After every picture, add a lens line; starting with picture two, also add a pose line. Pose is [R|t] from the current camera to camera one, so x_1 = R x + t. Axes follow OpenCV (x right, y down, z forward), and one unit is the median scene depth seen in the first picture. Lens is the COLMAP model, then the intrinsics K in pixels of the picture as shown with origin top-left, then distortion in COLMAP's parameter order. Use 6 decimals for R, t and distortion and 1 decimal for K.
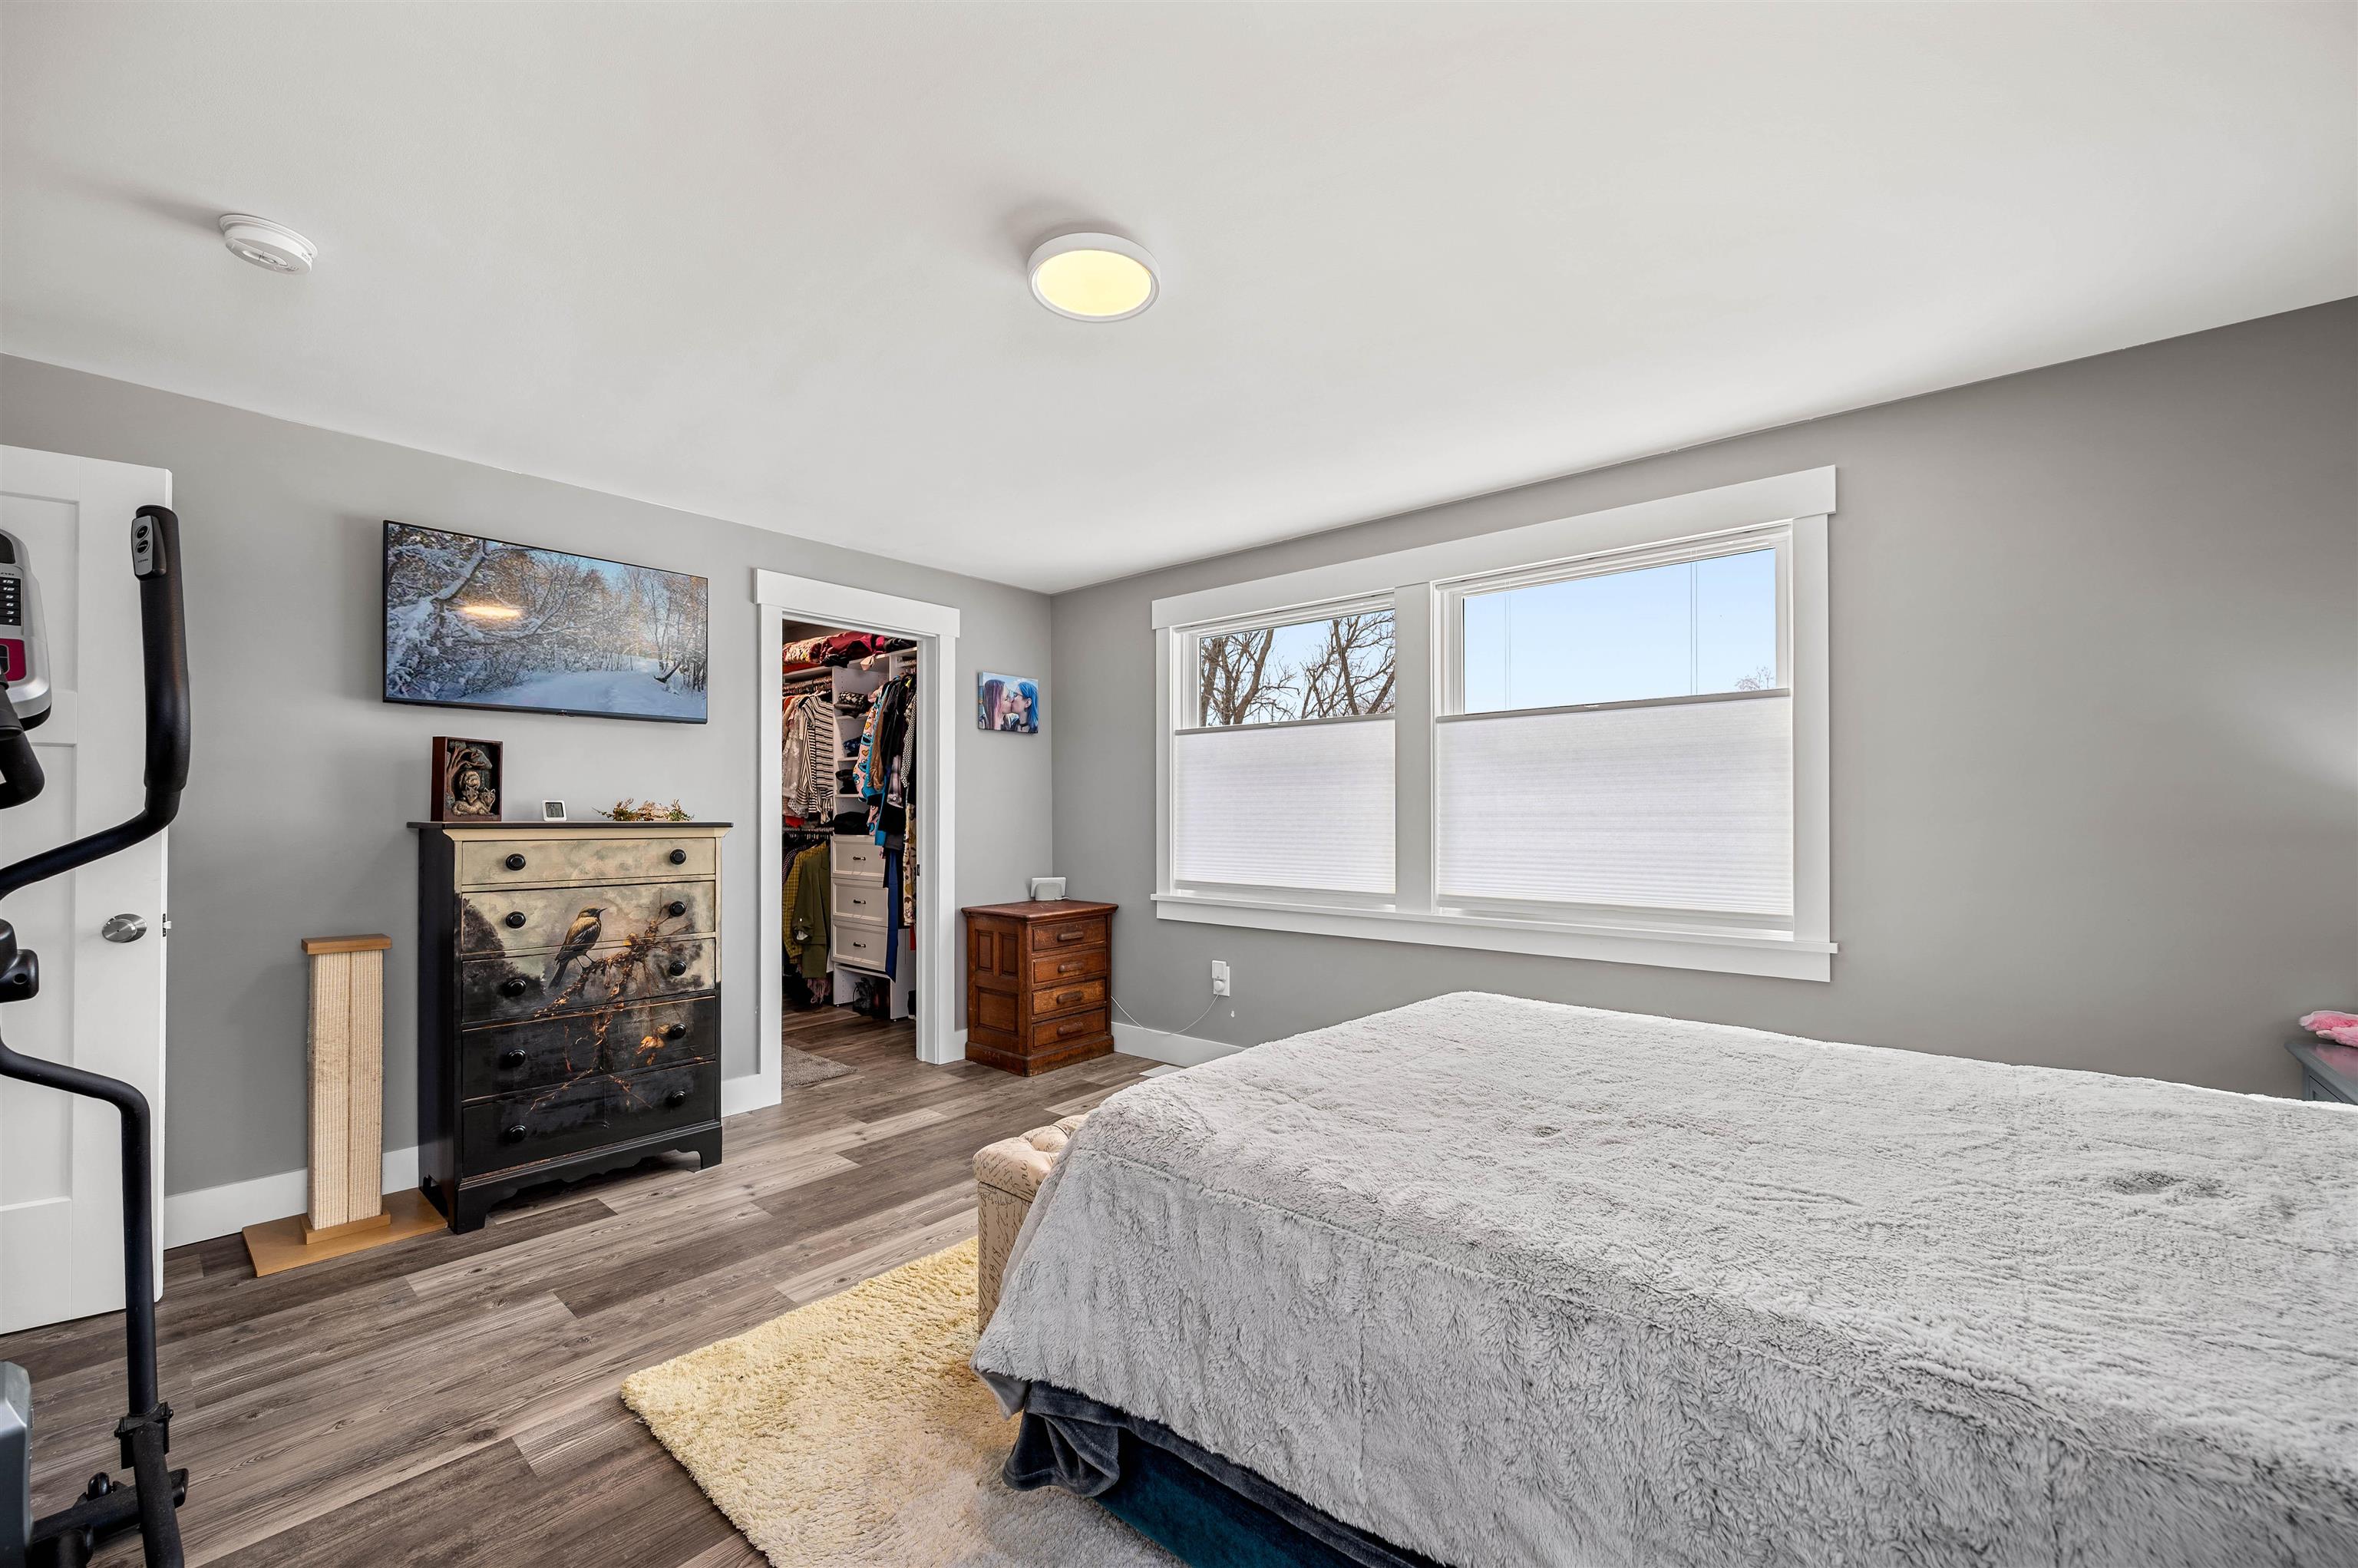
lens RADIAL K [[947.5, 0, 1183.4], [0, 947.5, 803.0], [0, 0, 1]] dist [-0.001814, 0.000090]
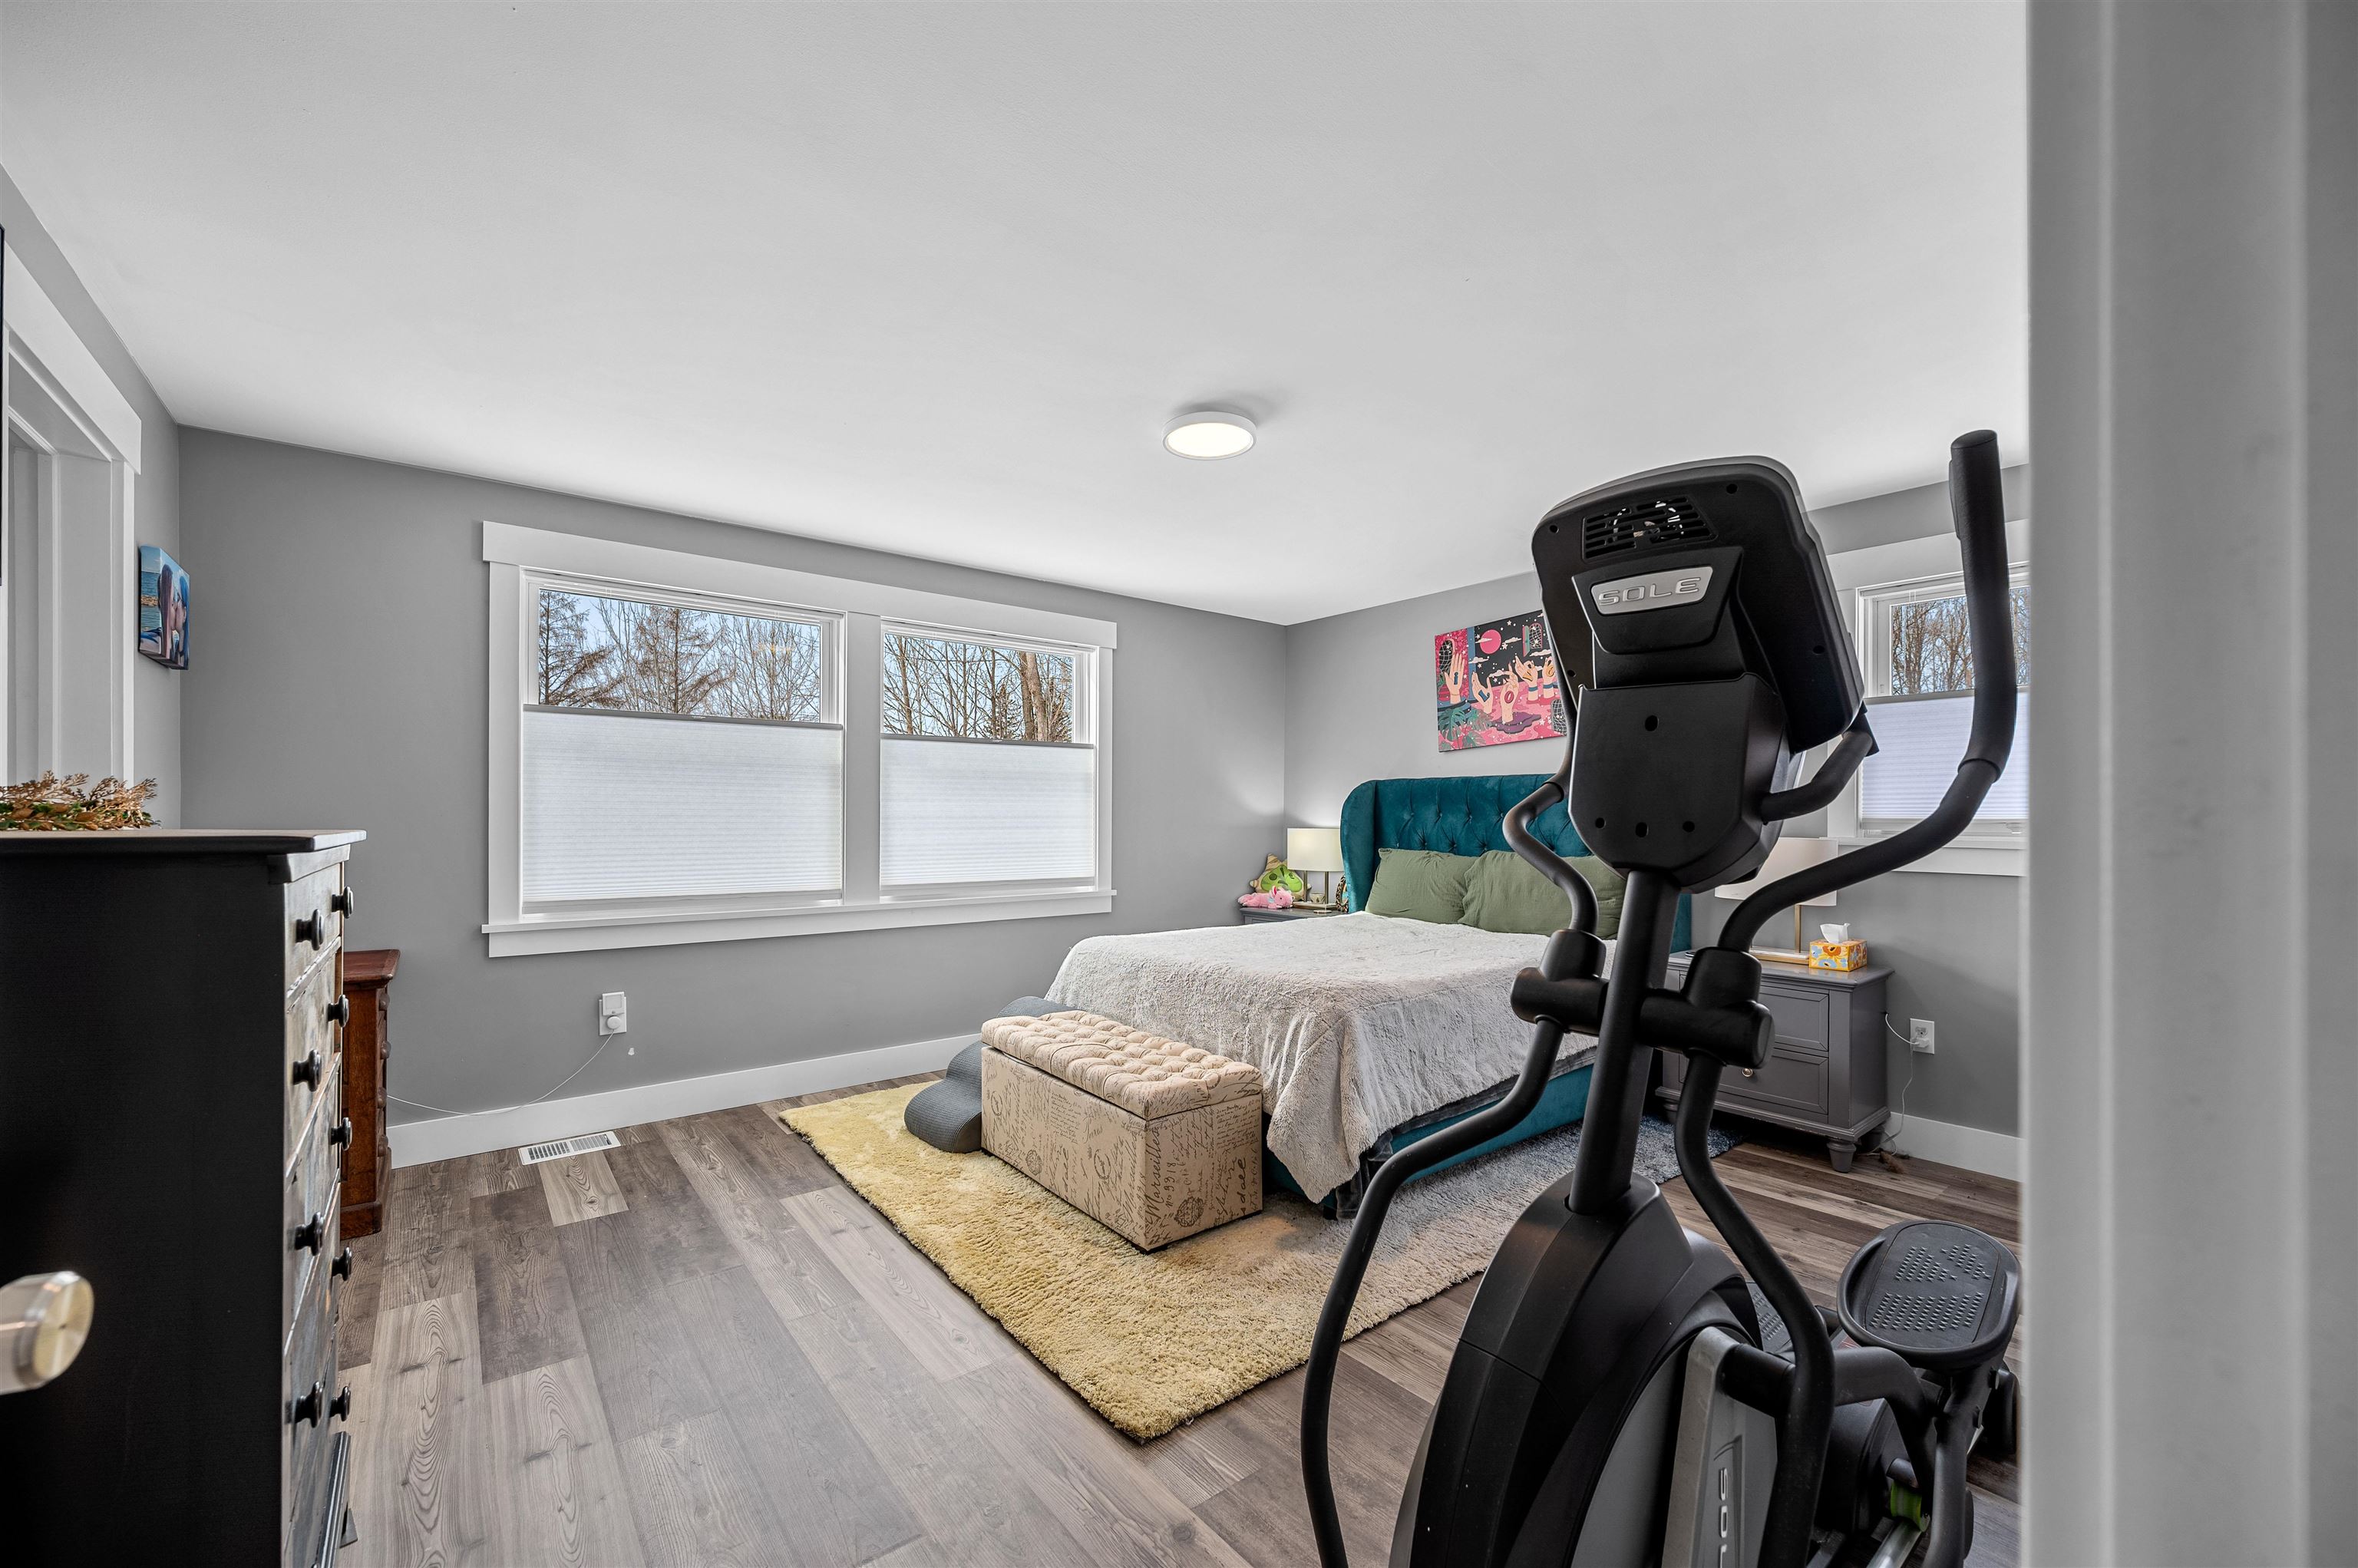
lens RADIAL K [[947.5, 0, 1170.1], [0, 947.5, 804.7], [0, 0, 1]] dist [-0.001814, 0.000090]
pose [[0.183812, 0.017415, 0.982807, -0.786014], [-0.014508, 0.999782, -0.015002, 0.009282], [-0.982854, -0.011501, 0.184024, 0.424681]]
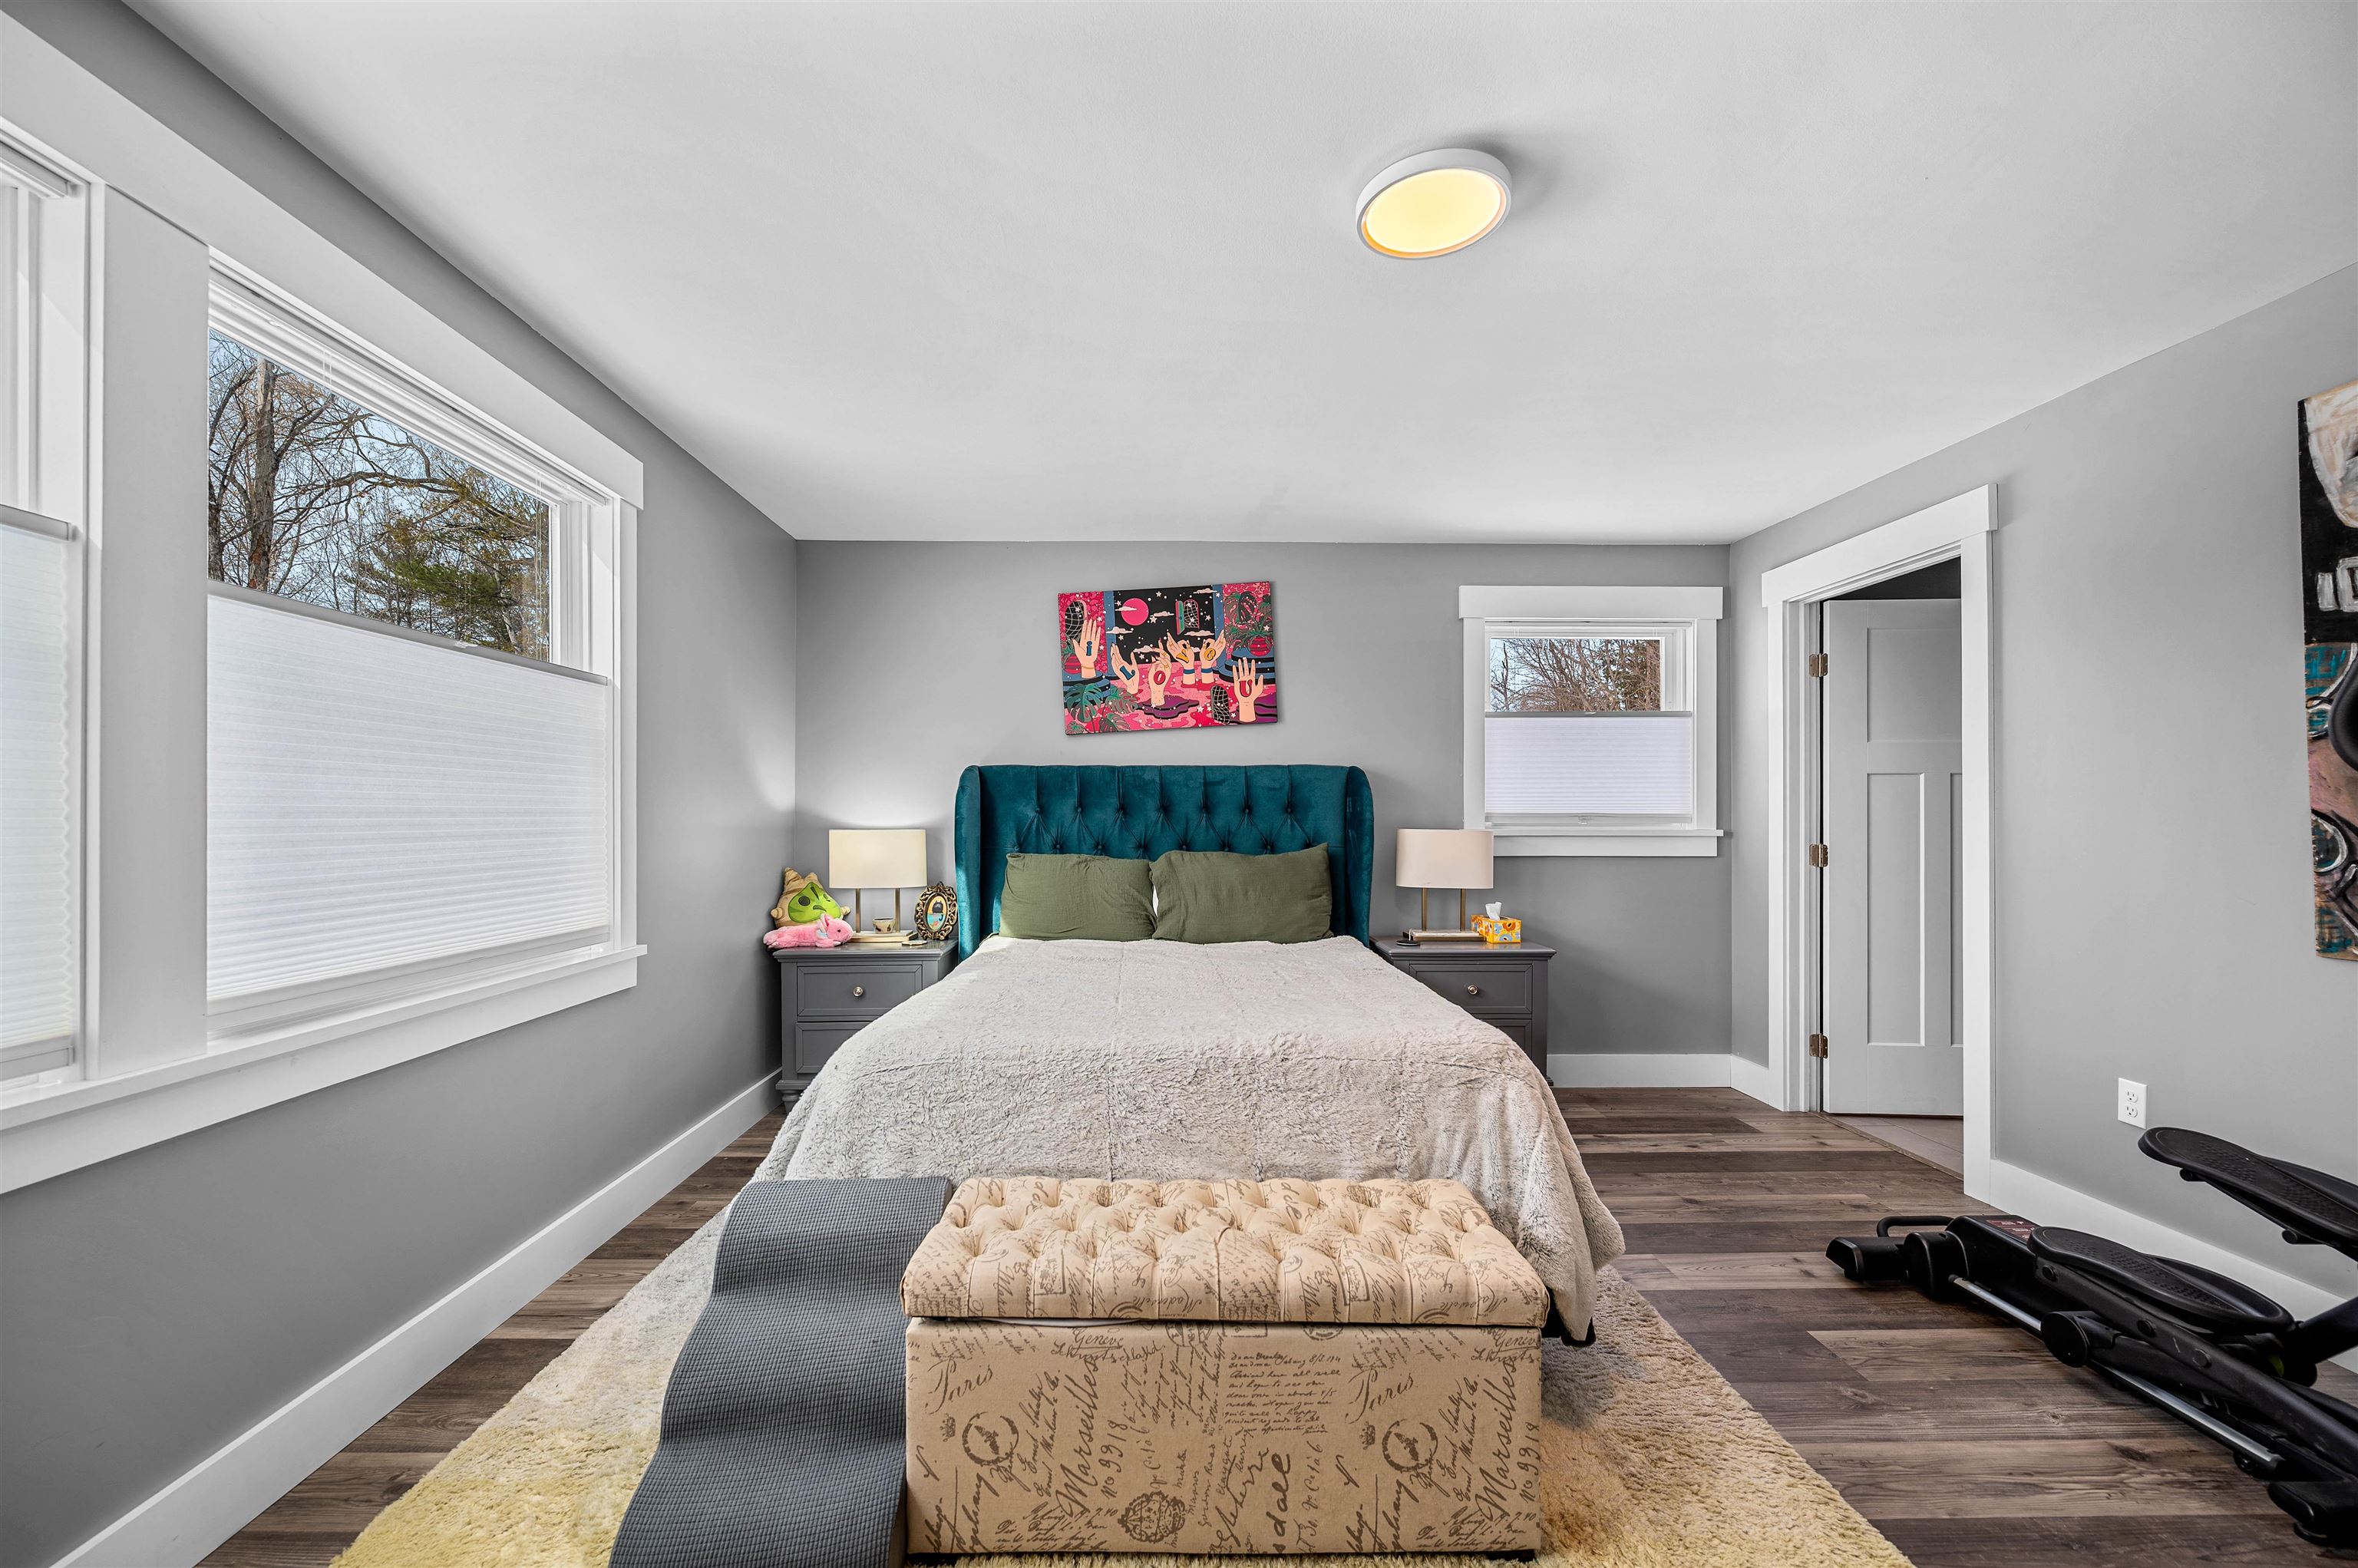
lens RADIAL K [[947.5, 0, 1187.9], [0, 947.5, 807.7], [0, 0, 1]] dist [-0.001814, 0.000090]
pose [[-0.677810, 0.011336, 0.735150, -0.323099], [-0.003766, 0.999814, -0.018889, 0.015170], [-0.735228, -0.015572, -0.677641, 0.933015]]
